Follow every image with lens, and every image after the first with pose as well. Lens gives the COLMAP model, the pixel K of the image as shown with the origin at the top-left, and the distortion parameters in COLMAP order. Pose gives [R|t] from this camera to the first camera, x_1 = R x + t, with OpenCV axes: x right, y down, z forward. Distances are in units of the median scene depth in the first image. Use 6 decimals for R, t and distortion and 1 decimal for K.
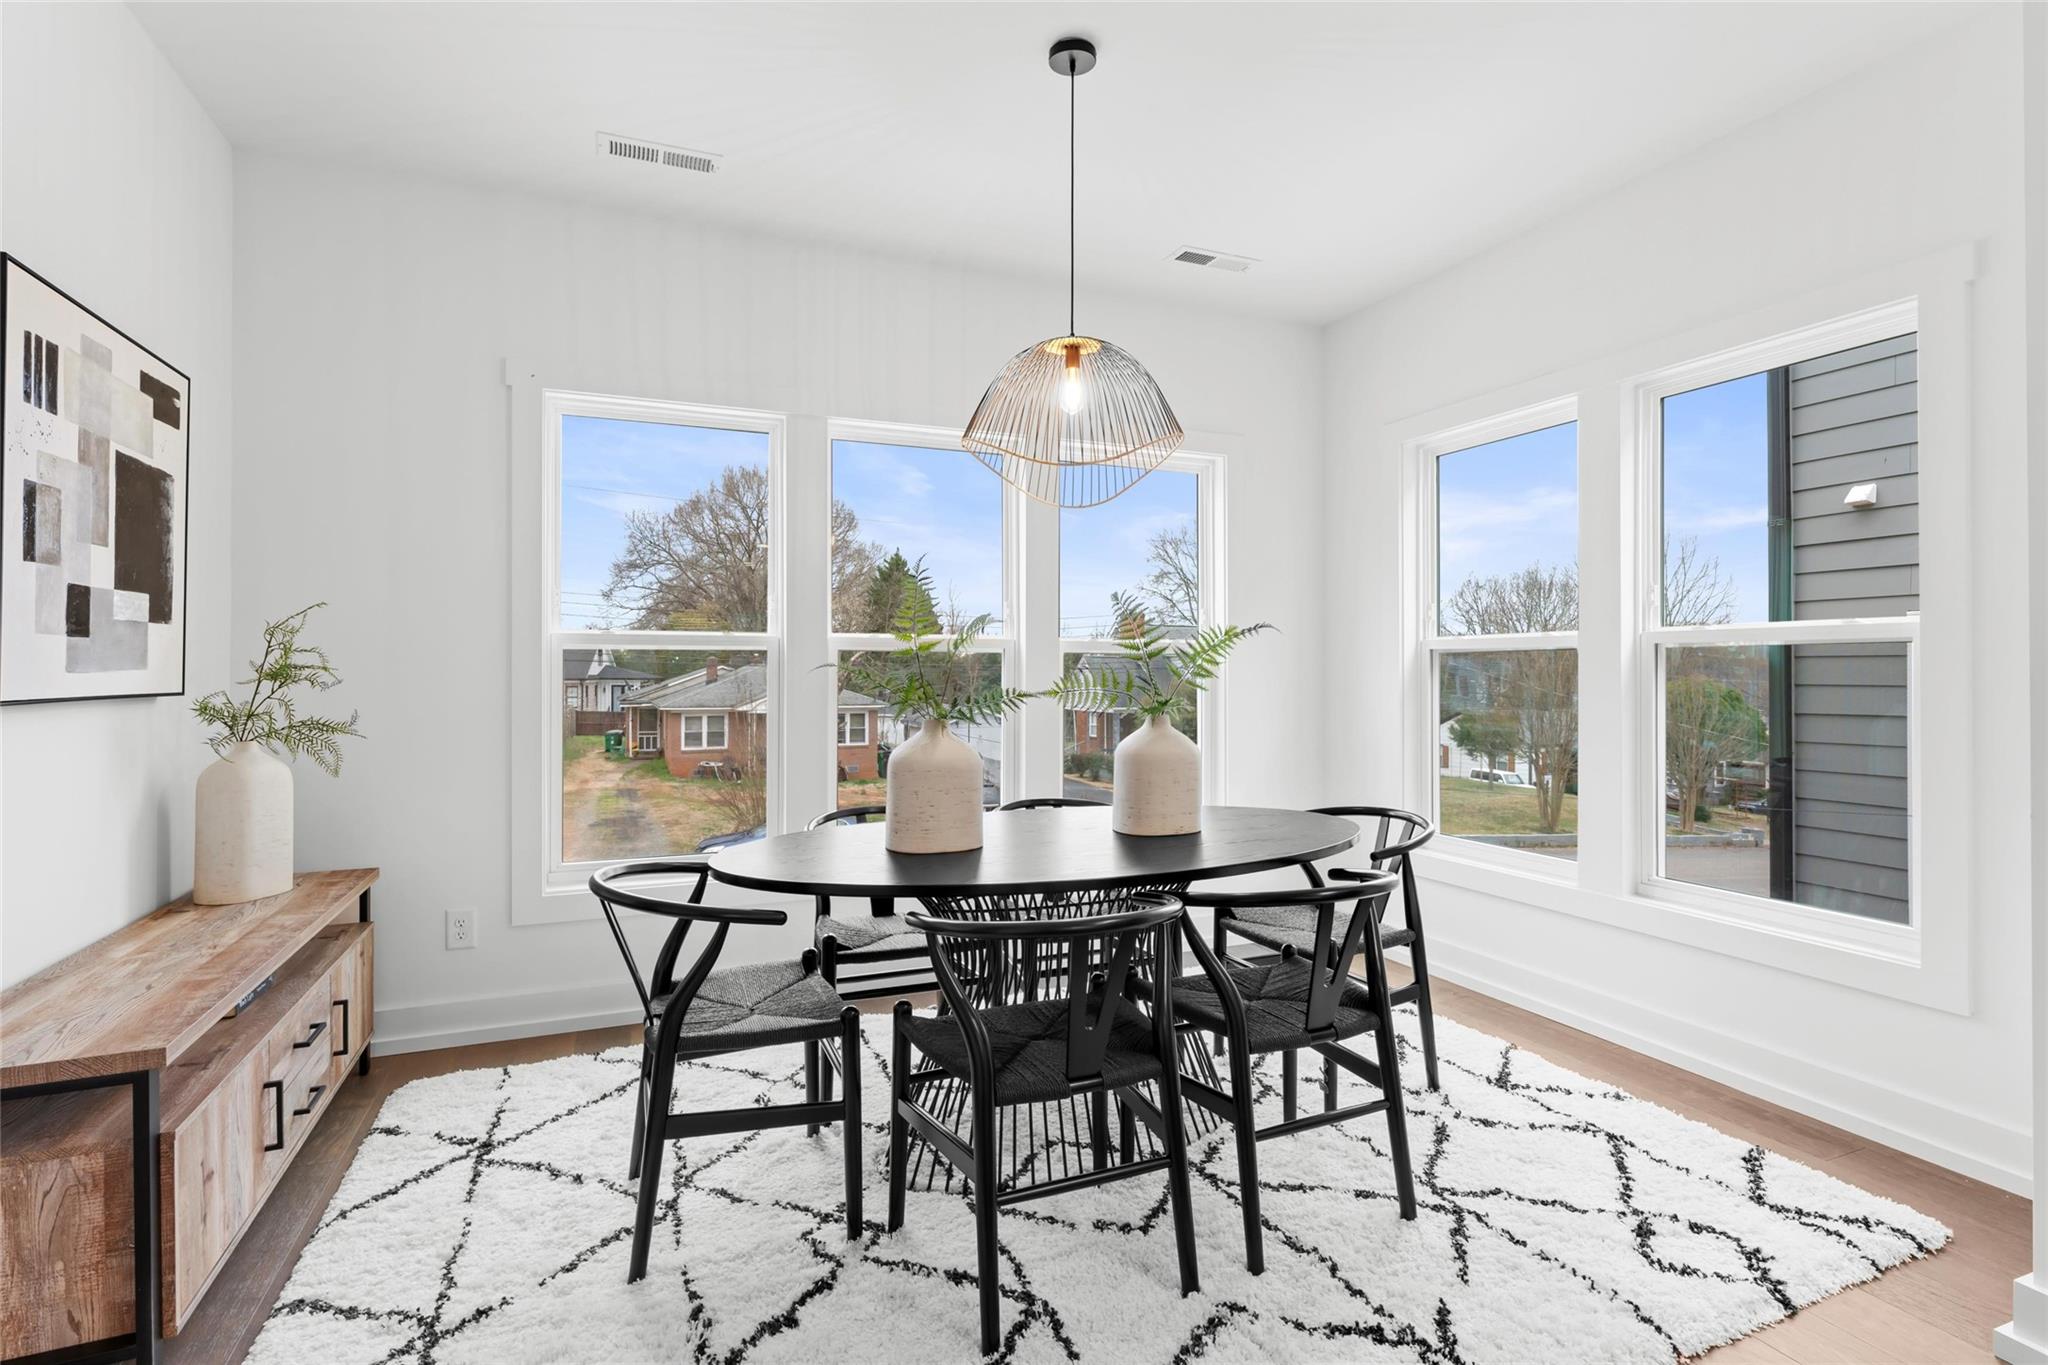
lens RADIAL K [[935.4, 0, 1022.4], [0, 935.4, 671.5], [0, 0, 1]] dist [-0.016212, 0.000232]
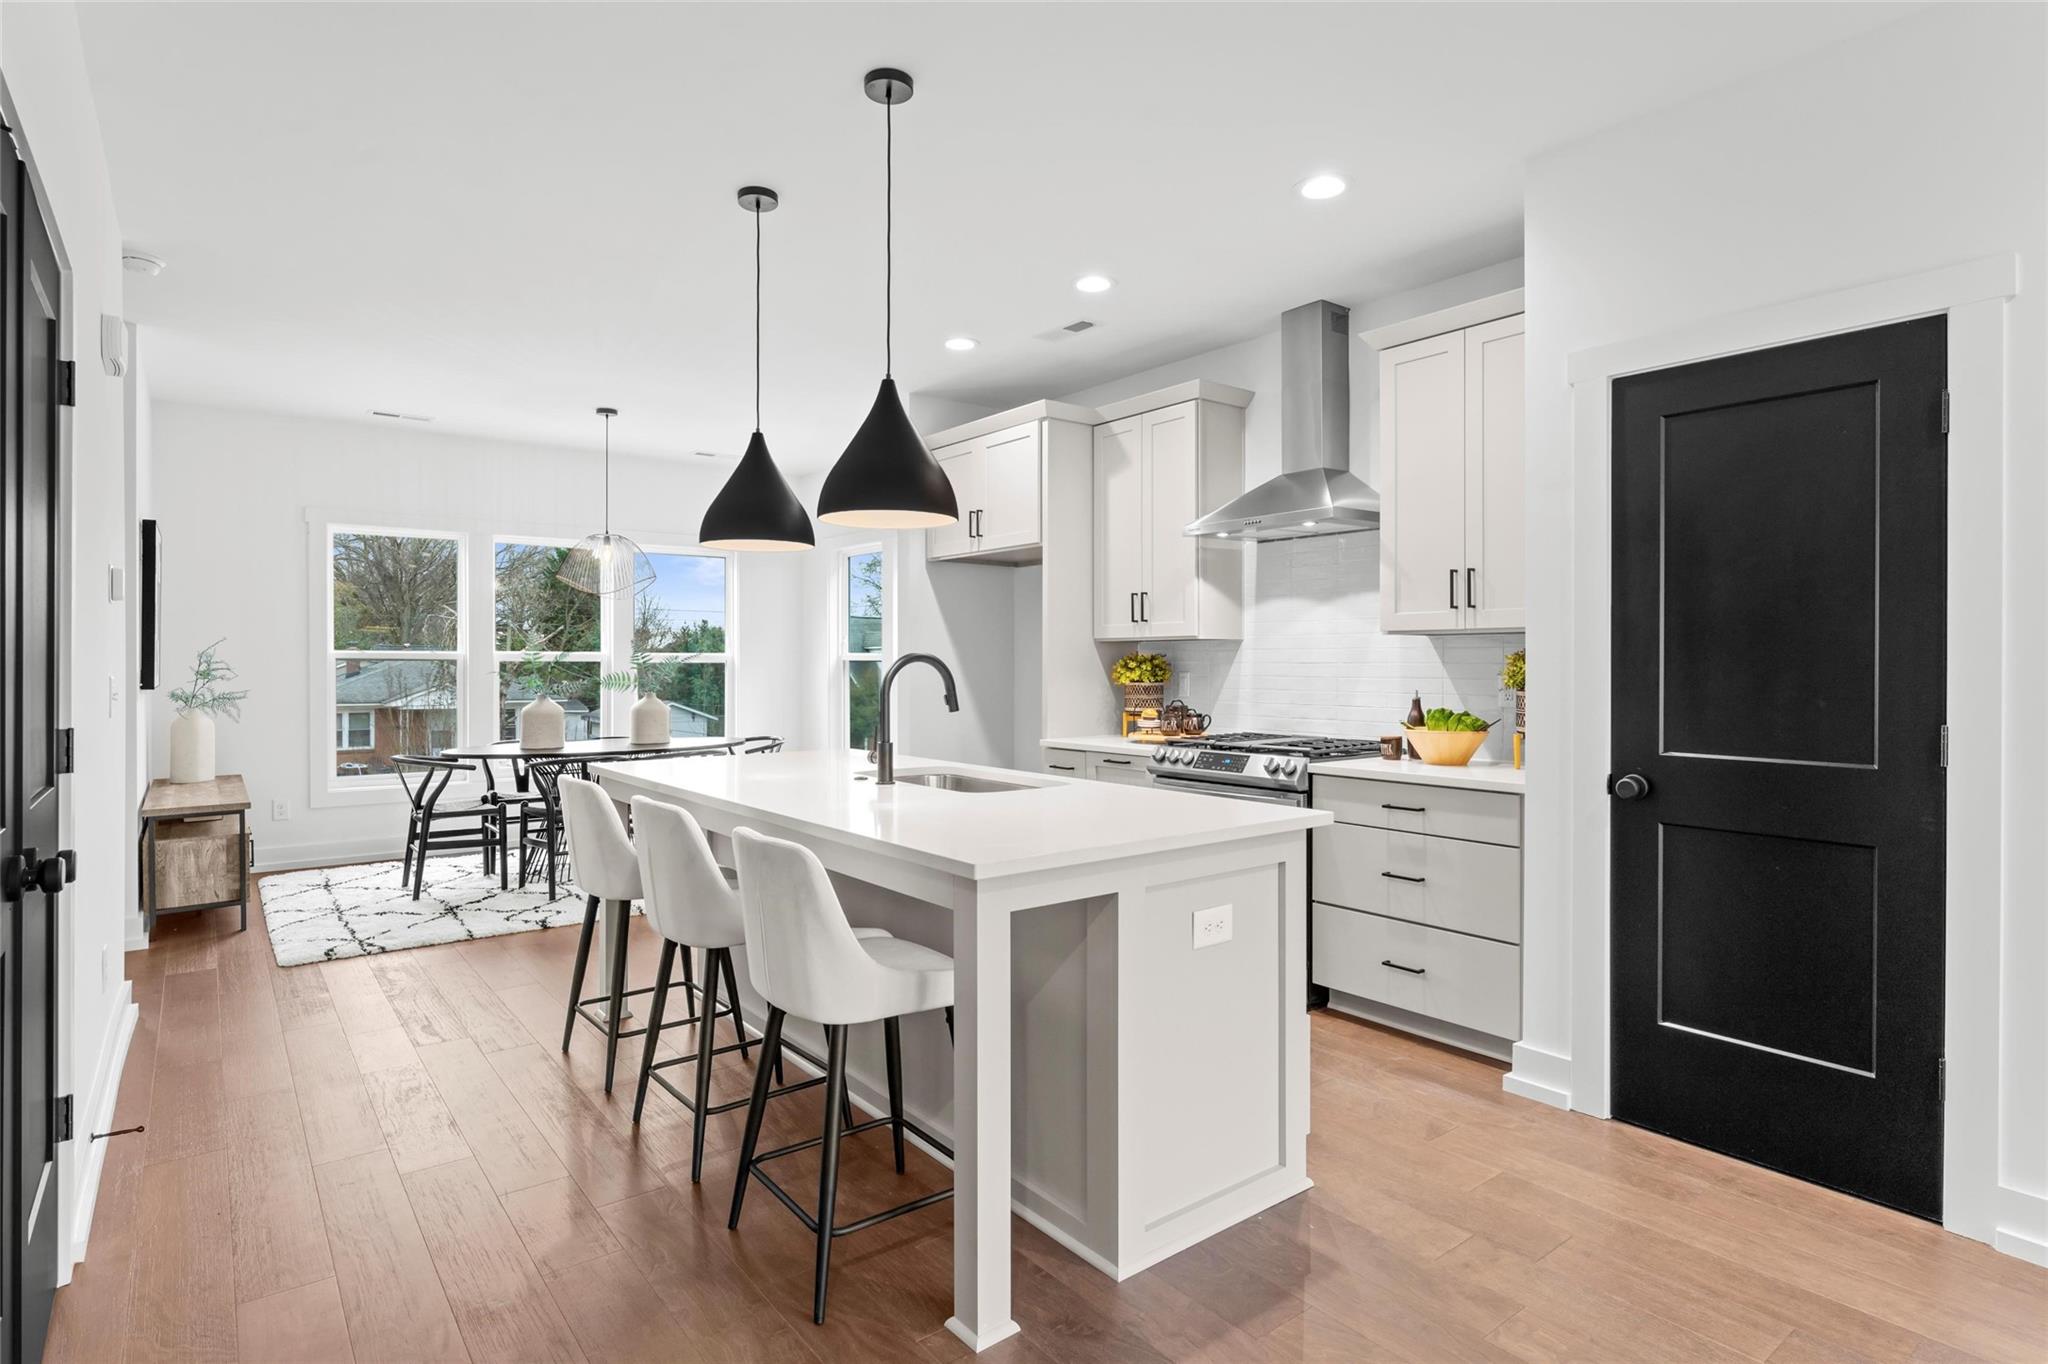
lens RADIAL K [[1065.1, 0, 1017.6], [0, 1065.1, 664.9], [0, 0, 1]] dist [-0.002956, -0.000264]
pose [[0.968474, 0.000868, 0.249115, 0.371406], [-0.001501, 0.999996, 0.002354, -0.029188], [-0.249112, -0.002654, 0.968471, -1.776785]]
